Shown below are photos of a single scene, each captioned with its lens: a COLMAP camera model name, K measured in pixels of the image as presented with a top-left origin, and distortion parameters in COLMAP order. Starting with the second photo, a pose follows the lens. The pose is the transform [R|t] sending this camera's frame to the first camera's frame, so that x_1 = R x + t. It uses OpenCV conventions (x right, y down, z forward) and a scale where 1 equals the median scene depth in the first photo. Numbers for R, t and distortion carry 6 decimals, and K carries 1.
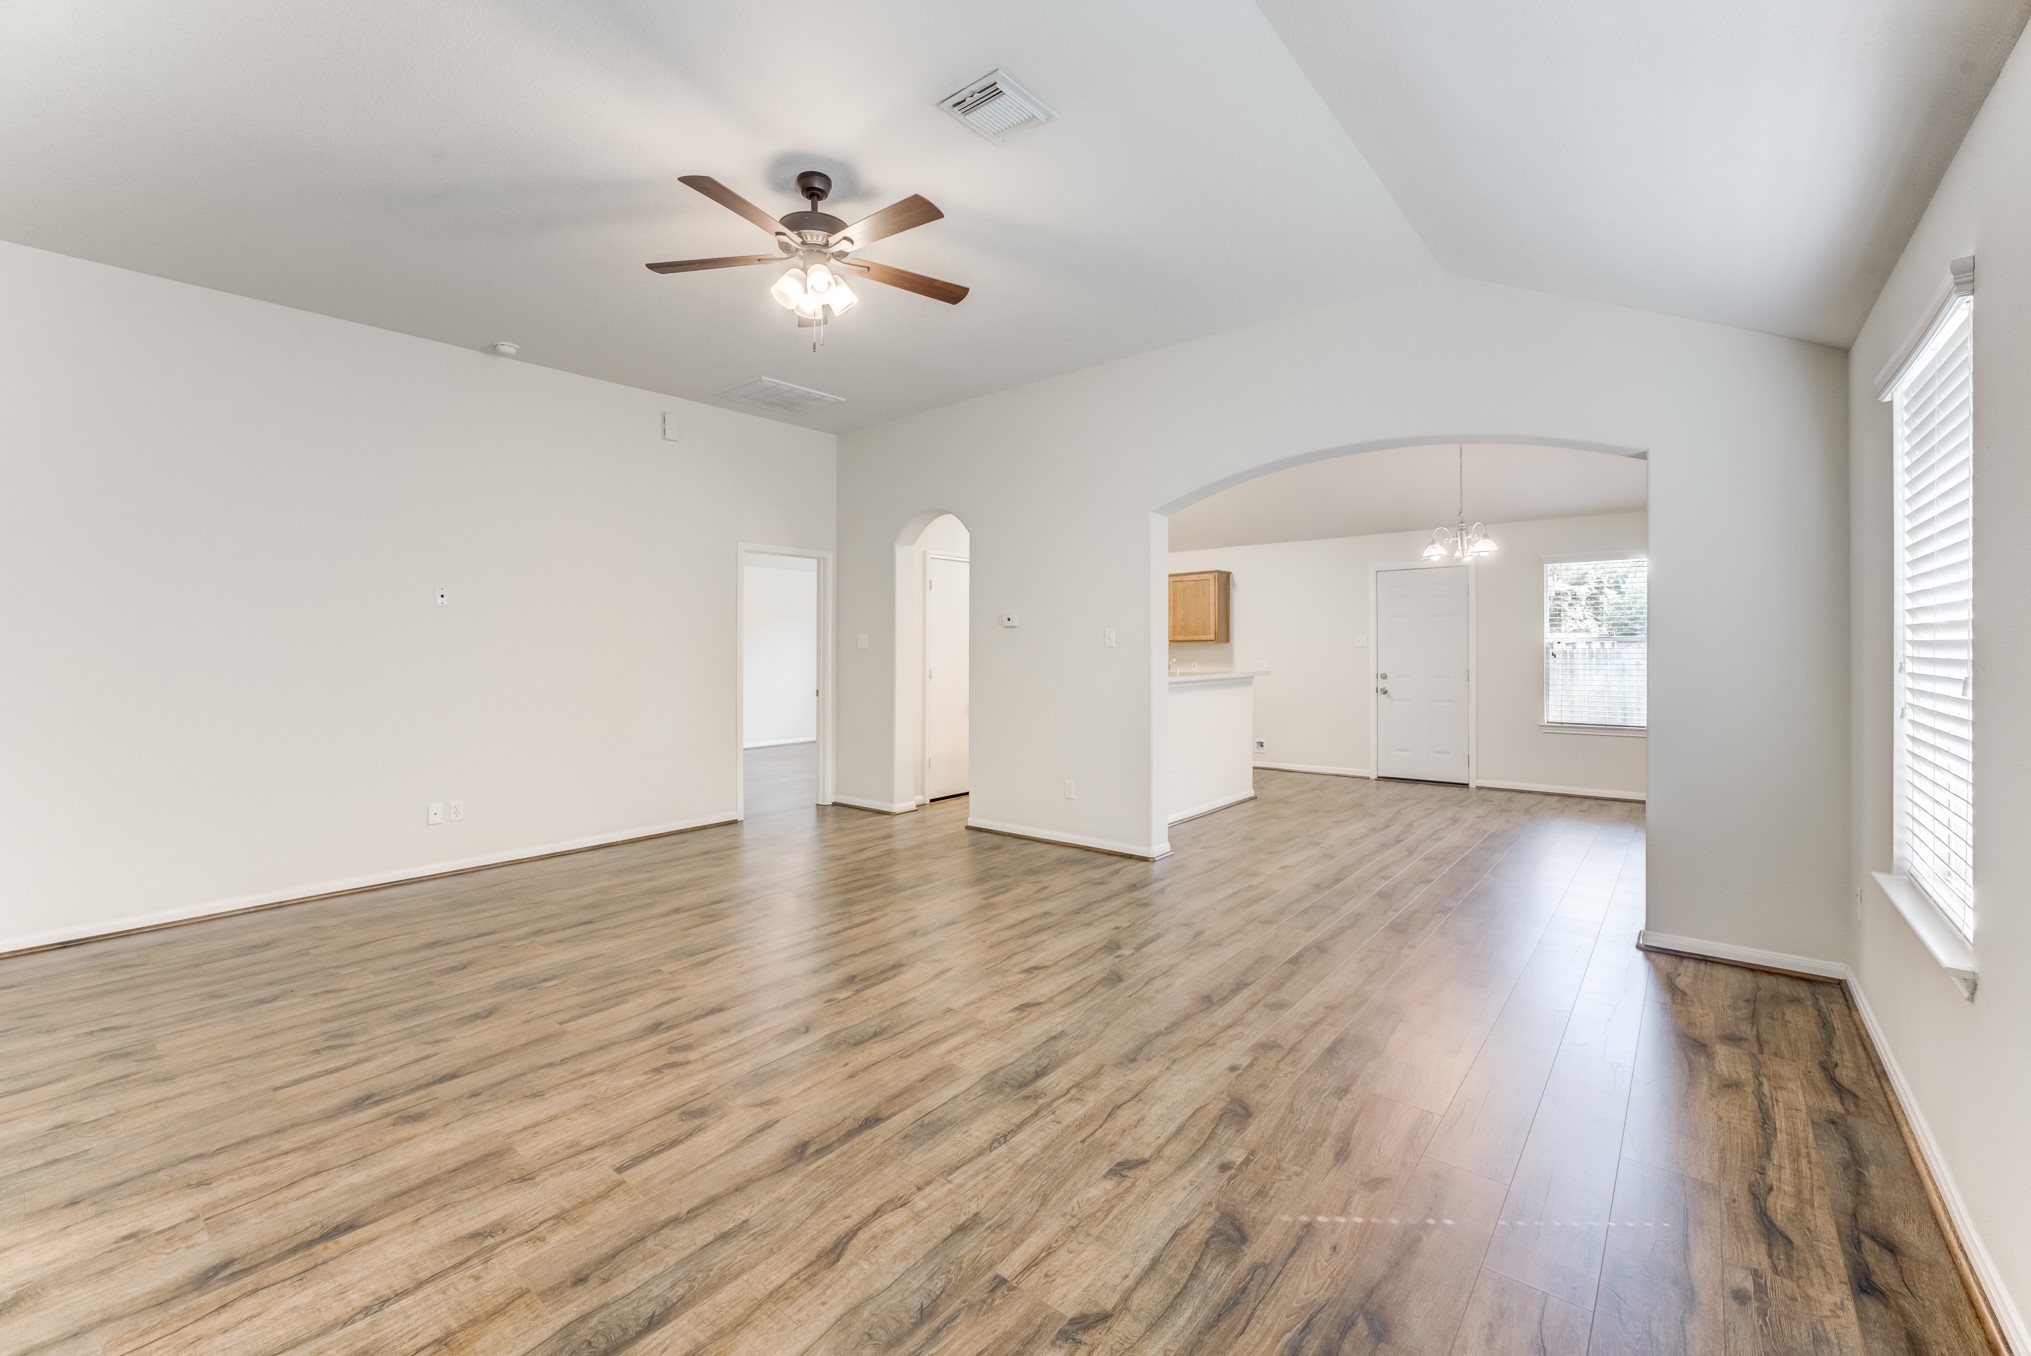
lens RADIAL K [[827.6, 0, 1006.1], [0, 827.6, 663.6], [0, 0, 1]] dist [-0.014552, 0.000089]
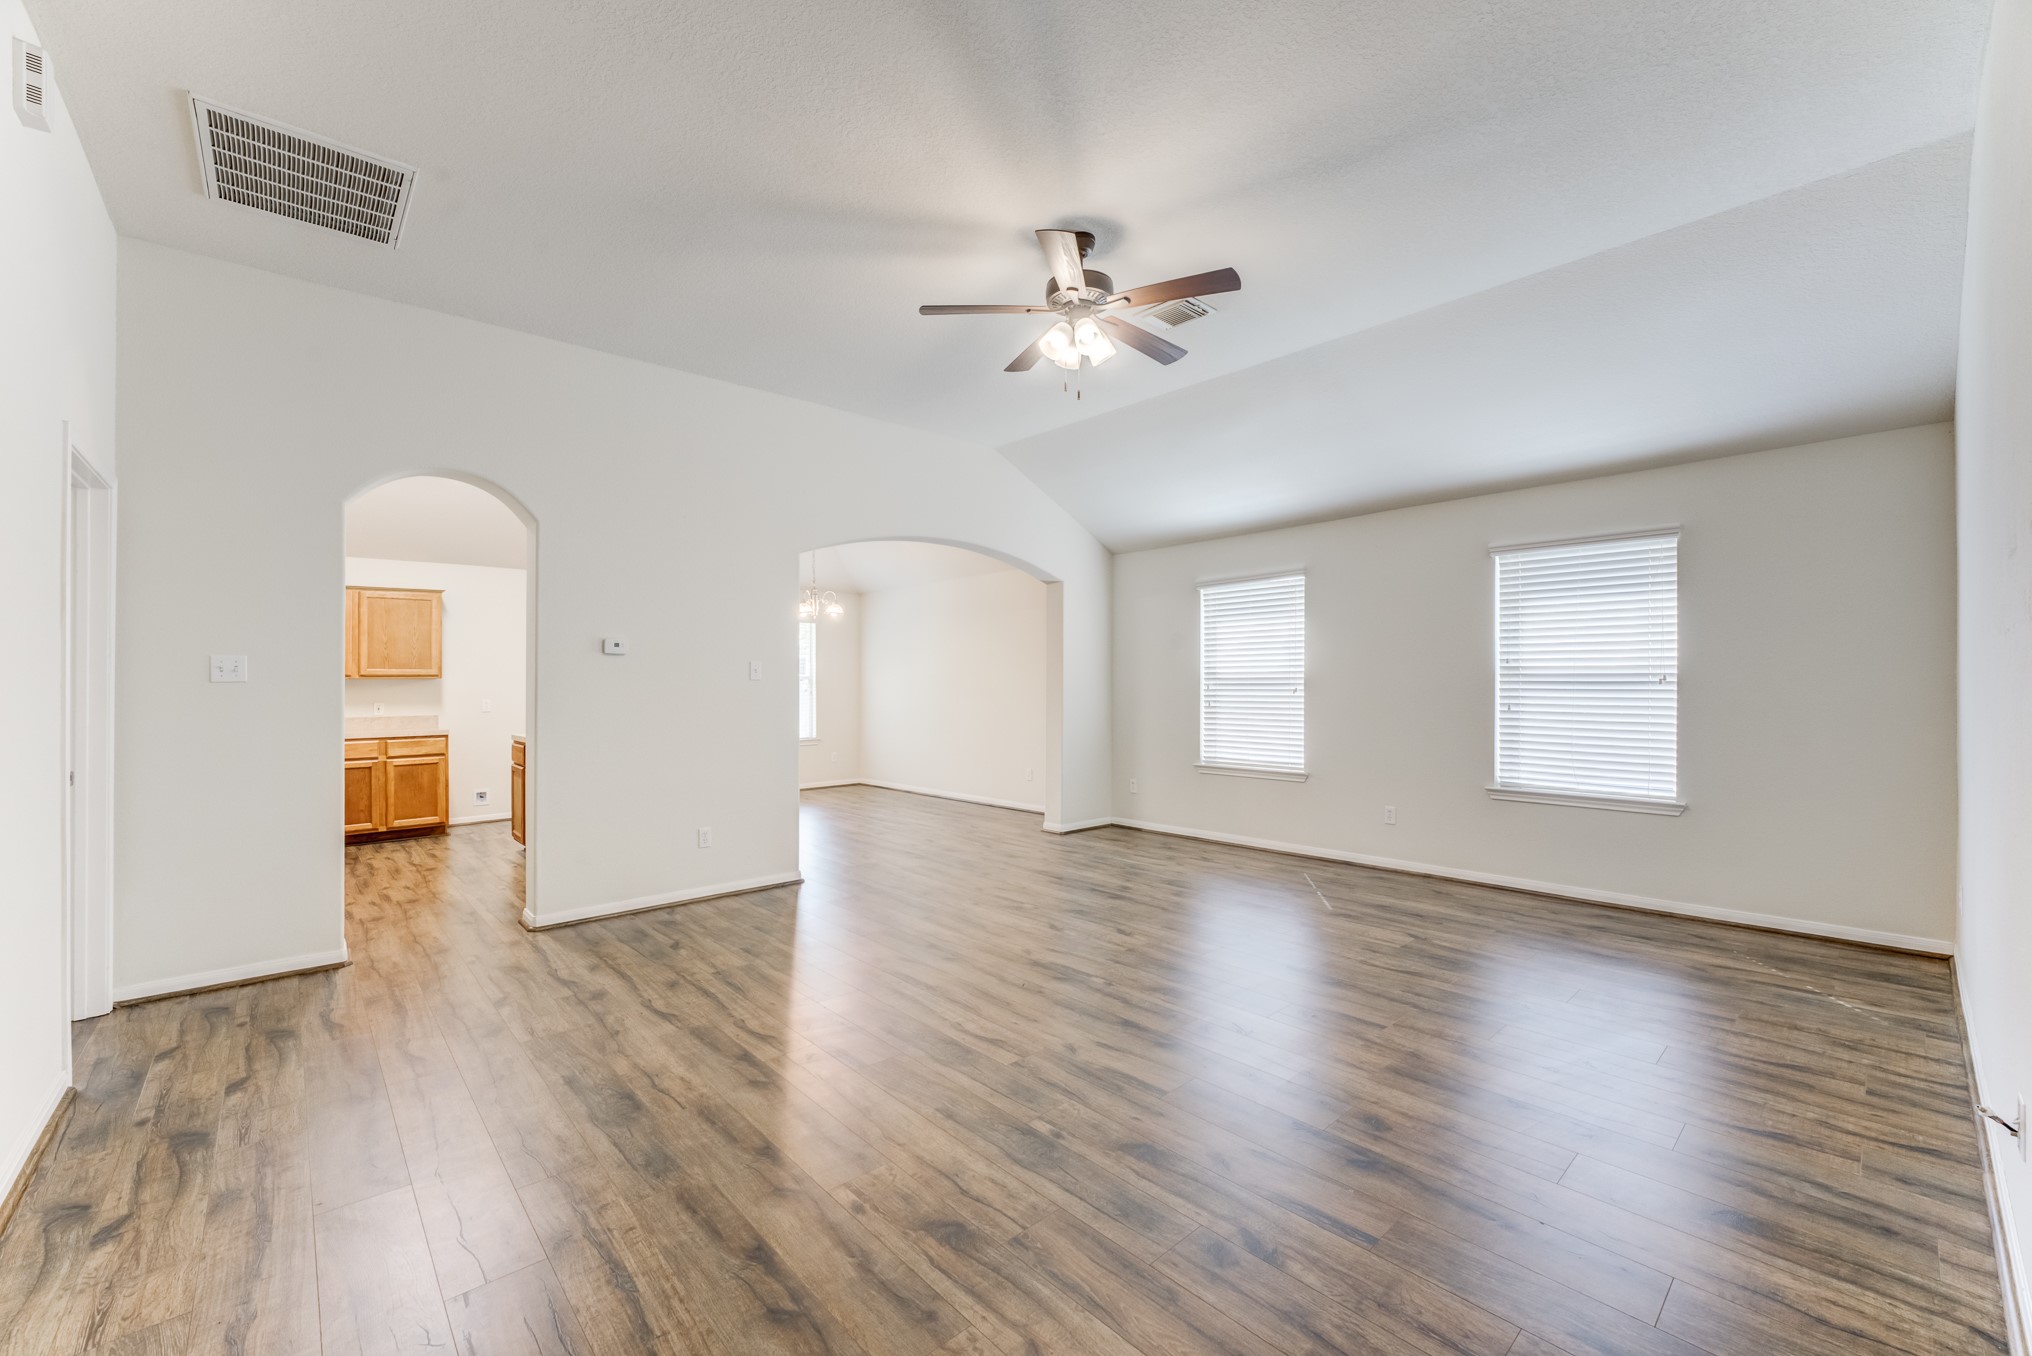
lens RADIAL K [[813.5, 0, 1007.0], [0, 813.5, 685.5], [0, 0, 1]] dist [-0.013558, 0.000578]
pose [[0.147215, 0.002718, 0.989101, -1.313147], [0.023800, 0.999697, -0.006290, 0.000595], [-0.988818, 0.024466, 0.147106, 0.943828]]
